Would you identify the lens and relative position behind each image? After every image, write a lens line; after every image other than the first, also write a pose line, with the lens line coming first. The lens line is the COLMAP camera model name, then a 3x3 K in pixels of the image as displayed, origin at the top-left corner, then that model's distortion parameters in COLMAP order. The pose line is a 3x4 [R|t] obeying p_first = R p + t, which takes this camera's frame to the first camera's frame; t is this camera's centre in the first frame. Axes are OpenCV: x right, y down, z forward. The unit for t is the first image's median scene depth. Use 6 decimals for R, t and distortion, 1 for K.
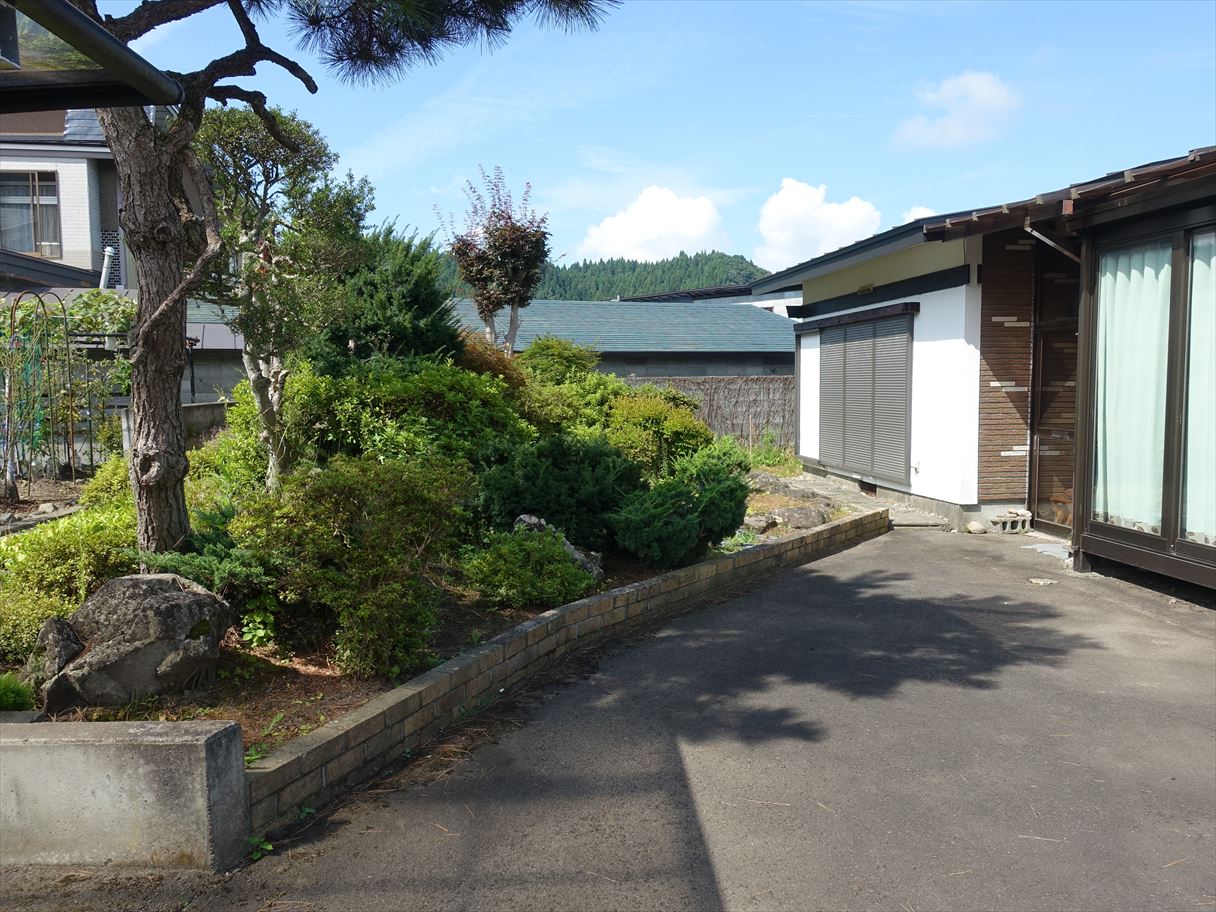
lens RADIAL K [[934.3, 0, 605.8], [0, 934.3, 460.1], [0, 0, 1]] dist [-0.030157, 0.034601]
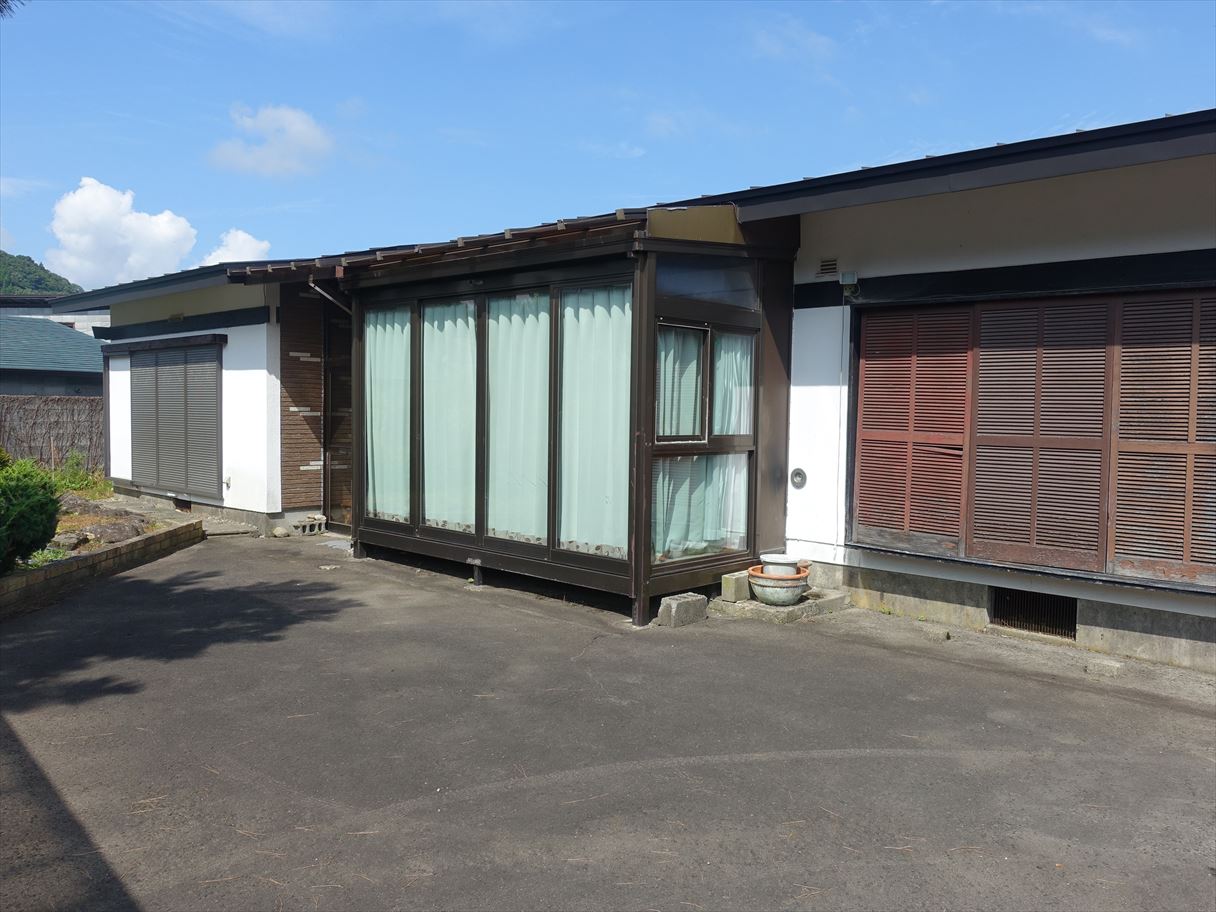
lens RADIAL K [[934.3, 0, 605.8], [0, 934.3, 460.1], [0, 0, 1]] dist [-0.030157, 0.034601]
pose [[0.766839, -0.013308, 0.641702, -0.043296], [0.030754, 0.999399, -0.016025, 0.016851], [-0.641102, 0.032023, 0.766787, -0.188593]]
